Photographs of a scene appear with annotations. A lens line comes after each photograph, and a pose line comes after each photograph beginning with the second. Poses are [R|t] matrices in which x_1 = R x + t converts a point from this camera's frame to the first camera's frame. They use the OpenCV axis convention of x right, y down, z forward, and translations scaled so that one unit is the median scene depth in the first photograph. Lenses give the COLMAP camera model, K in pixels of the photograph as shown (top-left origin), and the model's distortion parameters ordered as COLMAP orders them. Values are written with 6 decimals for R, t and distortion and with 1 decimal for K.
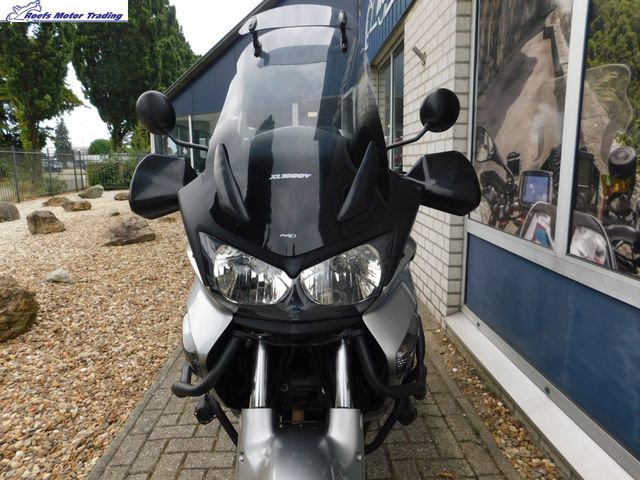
lens RADIAL K [[434.2, 0, 320.3], [0, 434.2, 236.4], [0, 0, 1]] dist [-0.063425, 0.046882]
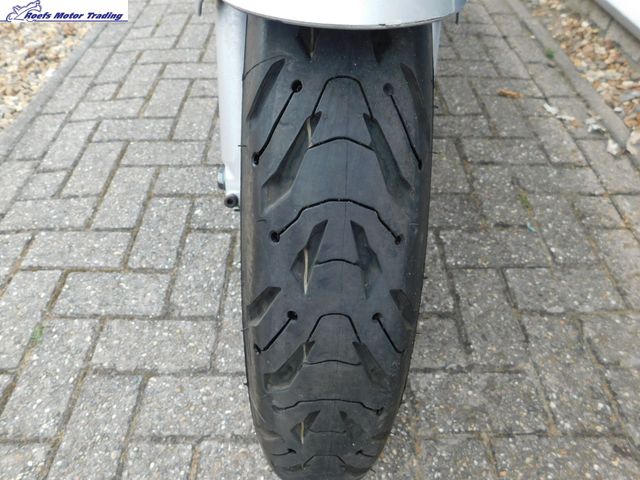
lens RADIAL K [[434.2, 0, 319.1], [0, 434.2, 235.5], [0, 0, 1]] dist [-0.063425, 0.046882]
pose [[0.999435, 0.032551, -0.008380, -0.020612], [-0.020162, 0.780062, 0.625378, 0.239855], [0.026894, -0.624855, 0.780277, 0.199769]]
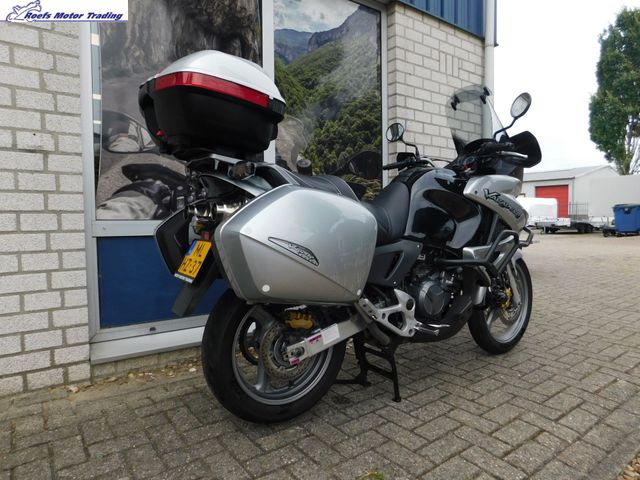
lens RADIAL K [[419.6, 0, 313.9], [0, 419.6, 240.7], [0, 0, 1]] dist [-0.030399, 0.012466]
pose [[-0.566527, -0.032087, 0.823418, -0.745843], [0.154954, 0.977268, 0.144693, -0.075495], [-0.809343, 0.209565, -0.548677, 1.552438]]
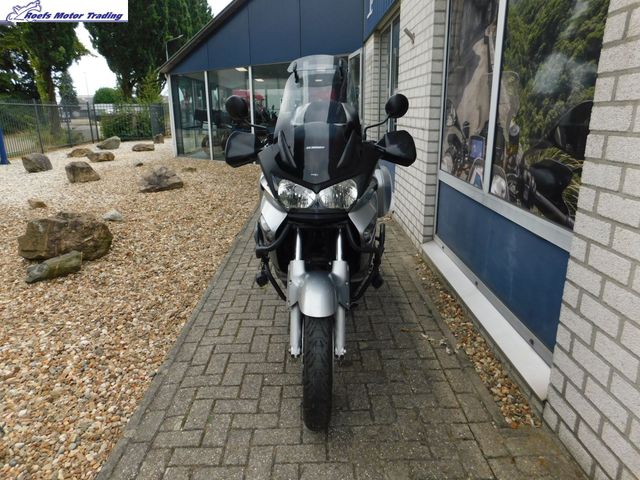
lens RADIAL K [[434.2, 0, 321.5], [0, 434.2, 238.1], [0, 0, 1]] dist [-0.063425, 0.046882]
pose [[0.999900, 0.006756, -0.012416, -0.002690], [-0.005277, 0.993286, 0.115565, 0.023953], [0.013113, -0.115488, 0.993222, -0.485020]]
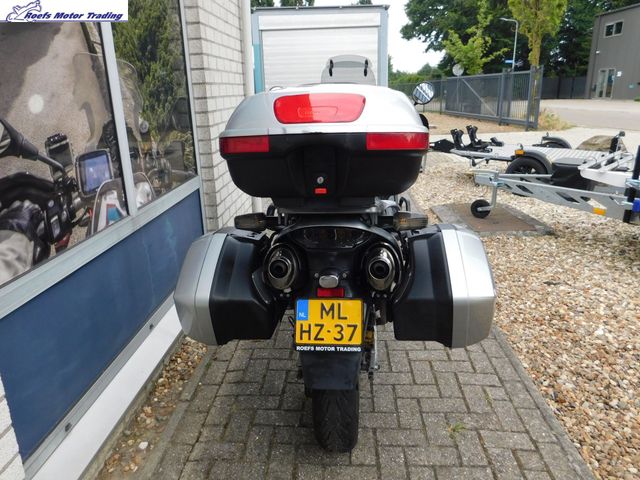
lens RADIAL K [[477.8, 0, 318.7], [0, 477.8, 241.4], [0, 0, 1]] dist [0.003564, 0.005548]
pose [[-0.995331, 0.012337, 0.095730, -0.064700], [0.055045, 0.887260, 0.457973, -0.415316], [-0.079287, 0.461104, -0.883796, 1.913983]]
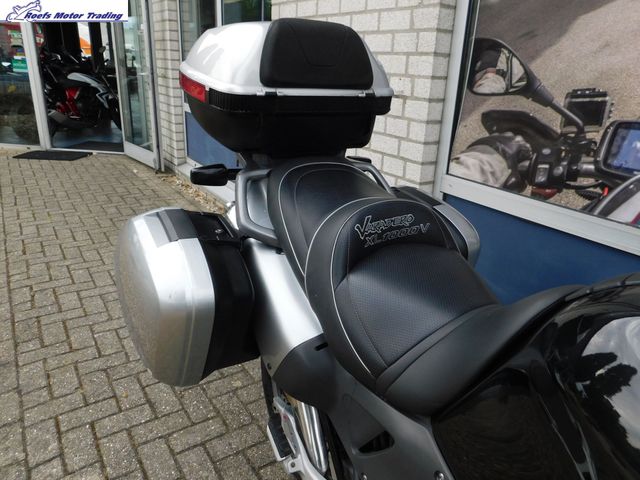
lens RADIAL K [[477.8, 0, 318.0], [0, 477.8, 236.0], [0, 0, 1]] dist [0.003564, 0.005548]
pose [[0.853687, -0.137267, 0.502371, -0.346817], [0.040809, 0.979304, 0.198236, -0.149434], [-0.519185, -0.148730, 0.841621, 0.606673]]
